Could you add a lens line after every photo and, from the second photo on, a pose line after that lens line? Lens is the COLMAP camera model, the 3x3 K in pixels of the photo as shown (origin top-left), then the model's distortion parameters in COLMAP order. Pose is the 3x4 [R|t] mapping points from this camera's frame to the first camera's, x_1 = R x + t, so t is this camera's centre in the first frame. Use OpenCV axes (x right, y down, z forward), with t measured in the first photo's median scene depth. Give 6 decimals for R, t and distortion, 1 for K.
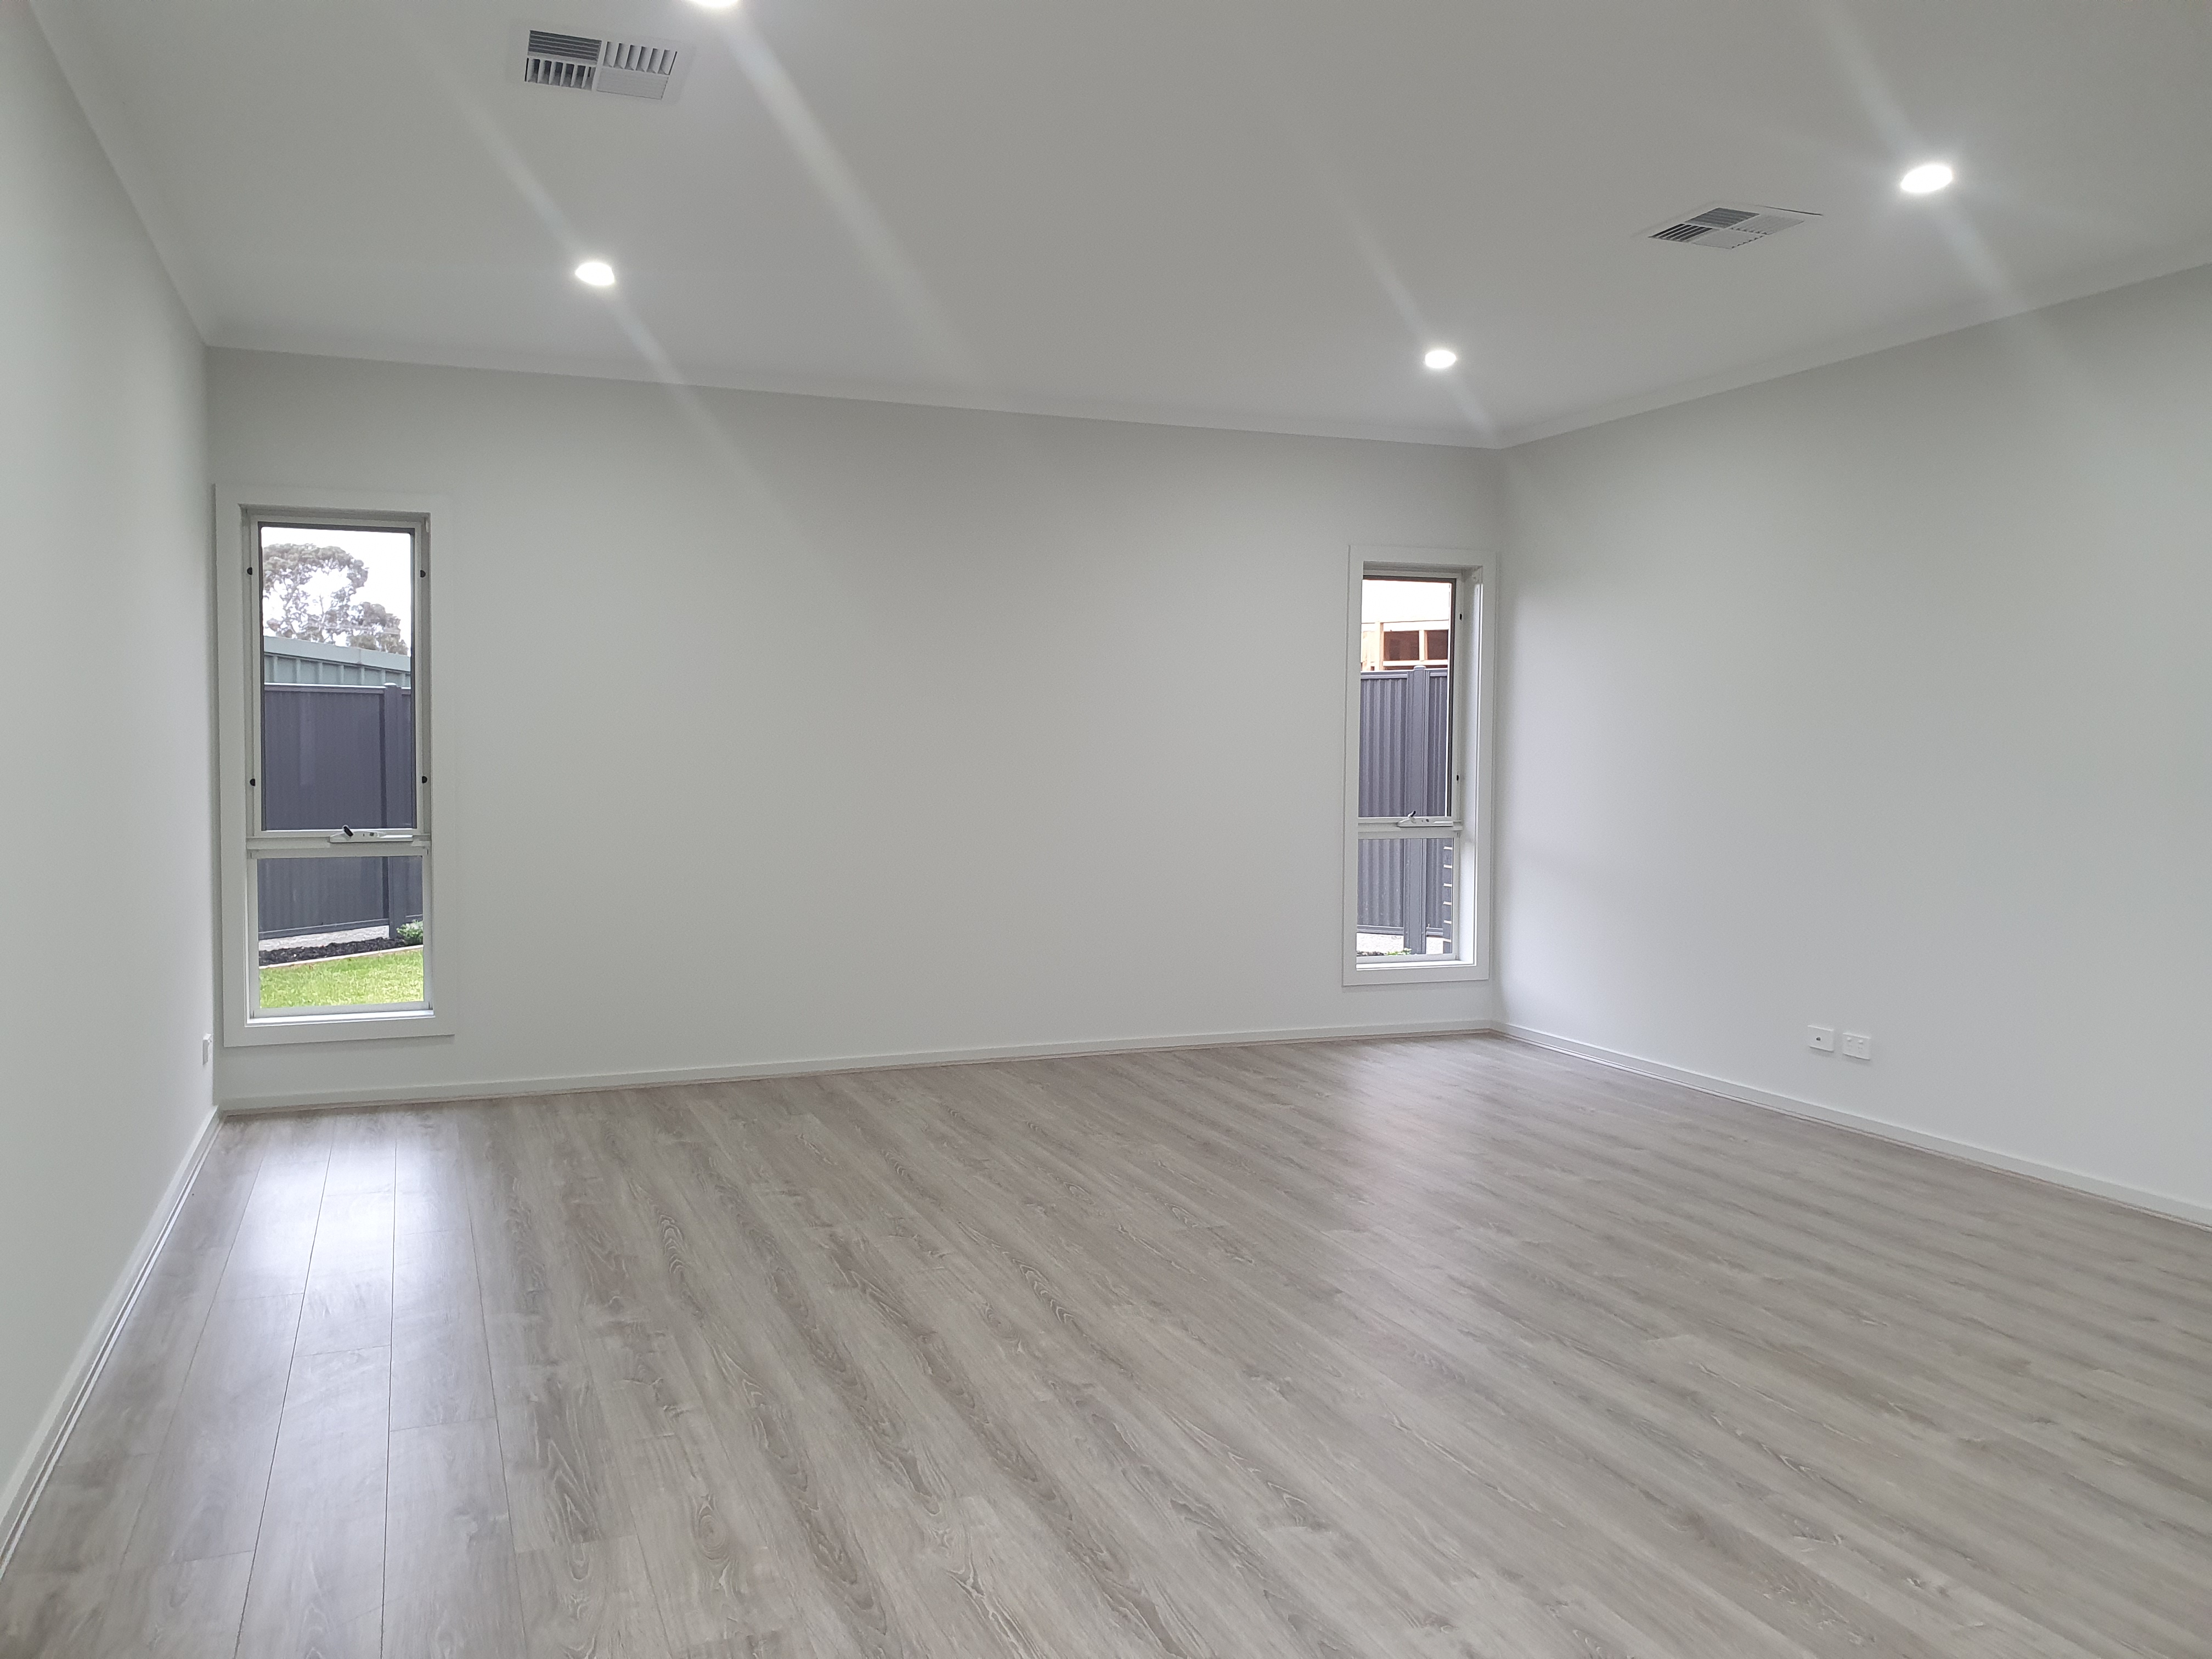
lens RADIAL K [[1726.3, 0, 1094.3], [0, 1726.3, 831.0], [0, 0, 1]] dist [0.048486, -0.037404]
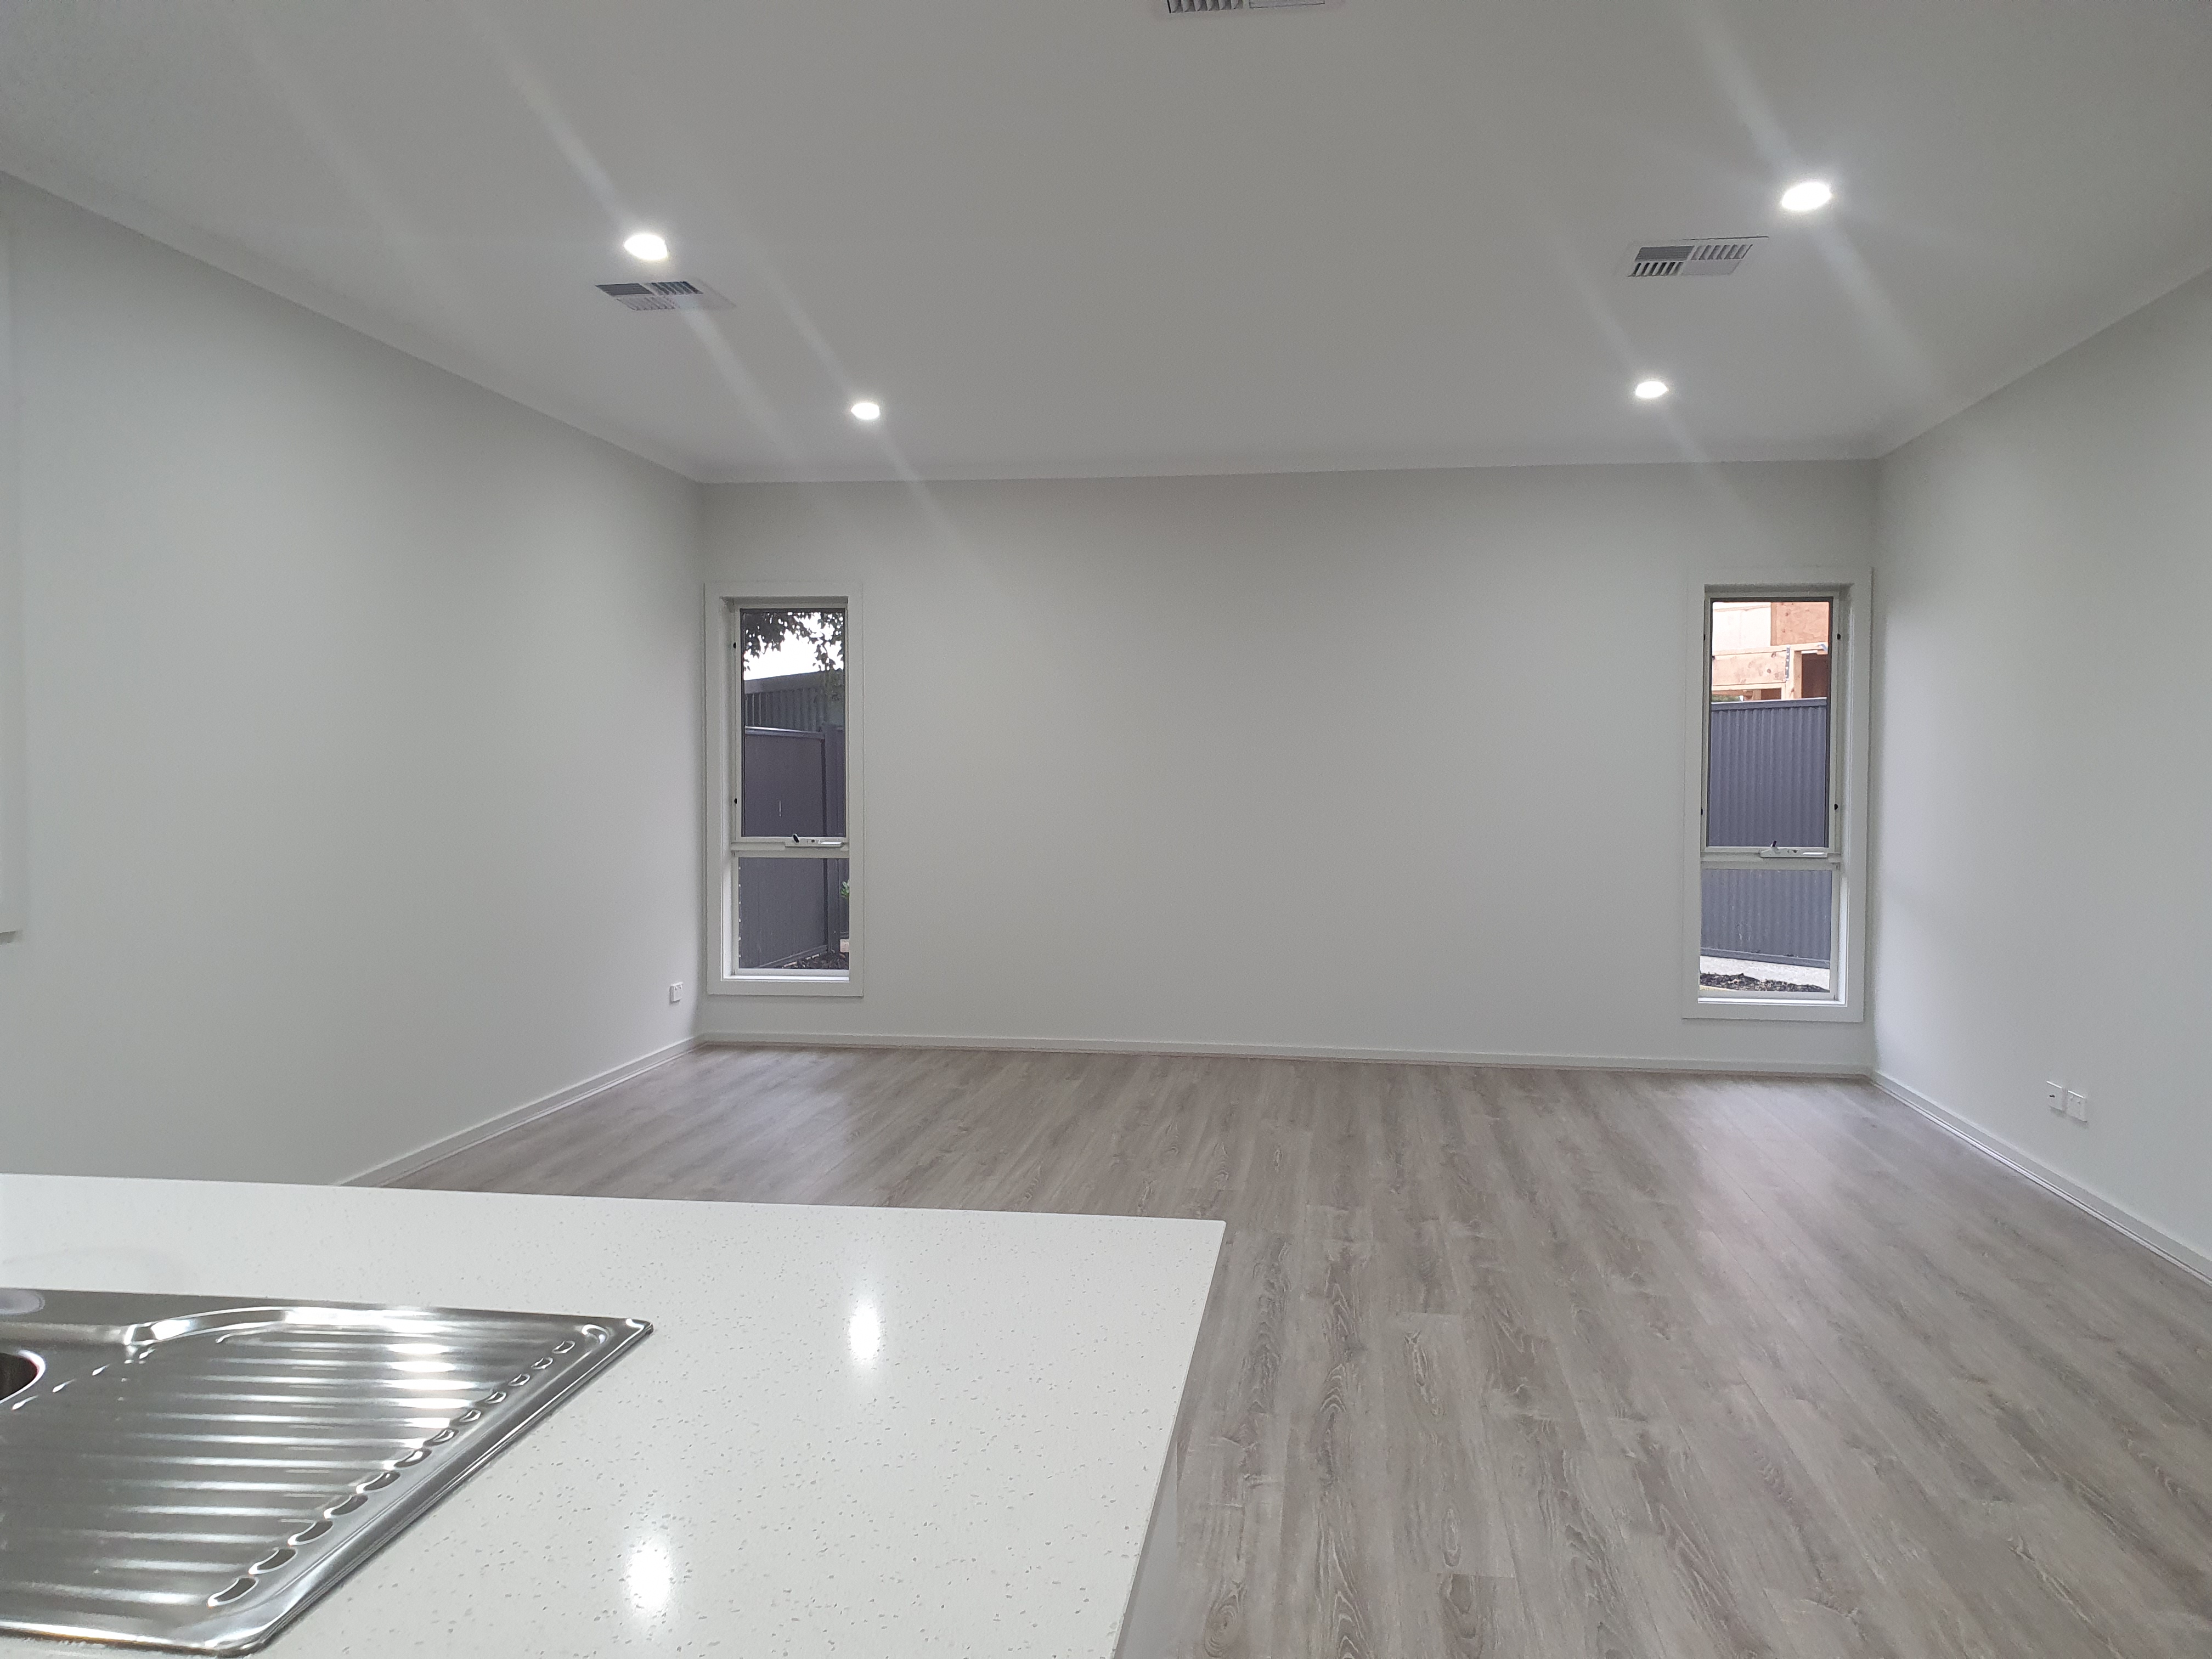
lens RADIAL K [[1726.3, 0, 1085.7], [0, 1726.3, 823.8], [0, 0, 1]] dist [0.048486, -0.037404]
pose [[0.870753, 0.013108, -0.491546, 0.403865], [-0.025055, 0.999529, -0.017731, 0.006782], [0.491082, 0.027755, 0.870671, -0.033546]]
